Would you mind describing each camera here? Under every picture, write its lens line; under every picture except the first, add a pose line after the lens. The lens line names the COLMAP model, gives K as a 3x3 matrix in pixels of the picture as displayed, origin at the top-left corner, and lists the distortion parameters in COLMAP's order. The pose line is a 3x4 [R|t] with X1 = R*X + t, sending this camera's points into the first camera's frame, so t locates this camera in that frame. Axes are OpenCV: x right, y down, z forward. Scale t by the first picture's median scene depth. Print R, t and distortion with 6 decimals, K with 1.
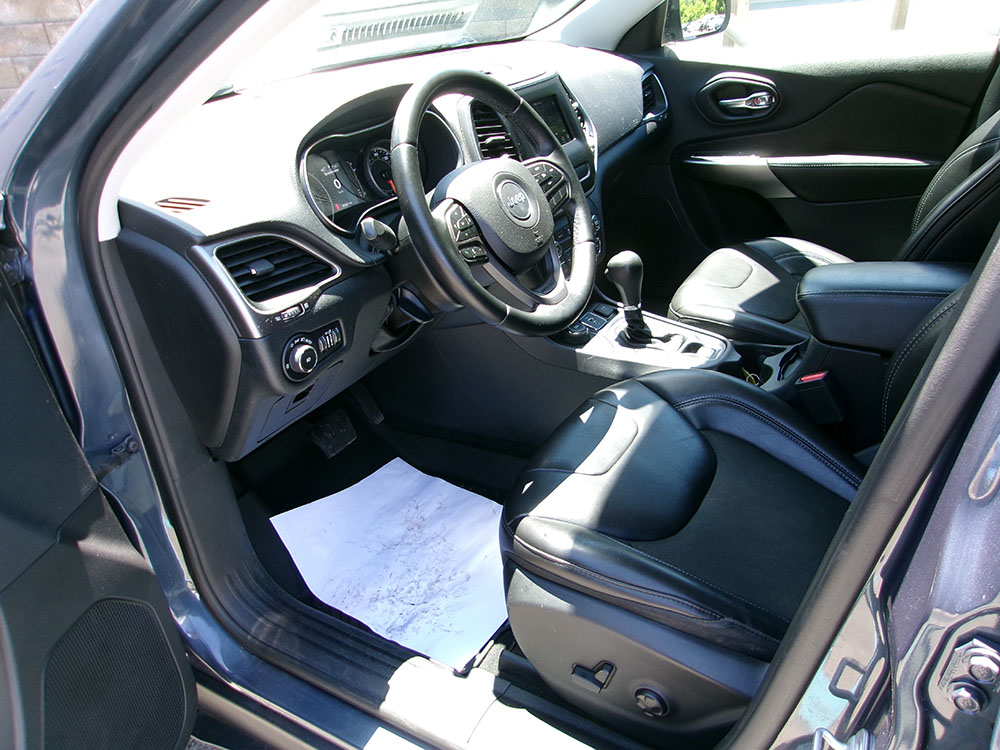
lens RADIAL K [[772.9, 0, 494.0], [0, 772.9, 373.8], [0, 0, 1]] dist [-0.011316, 0.020139]
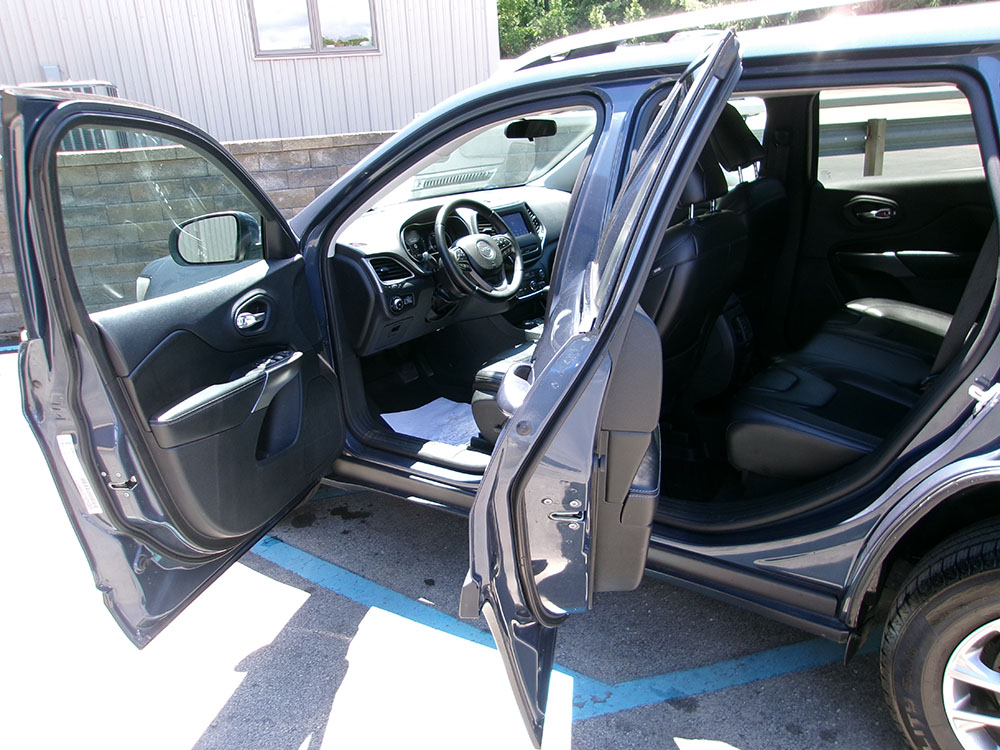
lens RADIAL K [[772.9, 0, 503.7], [0, 772.9, 377.0], [0, 0, 1]] dist [-0.011316, 0.020139]
pose [[0.995197, 0.030312, -0.093084, 0.339599], [-0.044594, 0.986842, -0.155414, 0.579410], [0.087148, 0.158818, 0.983454, -1.412272]]
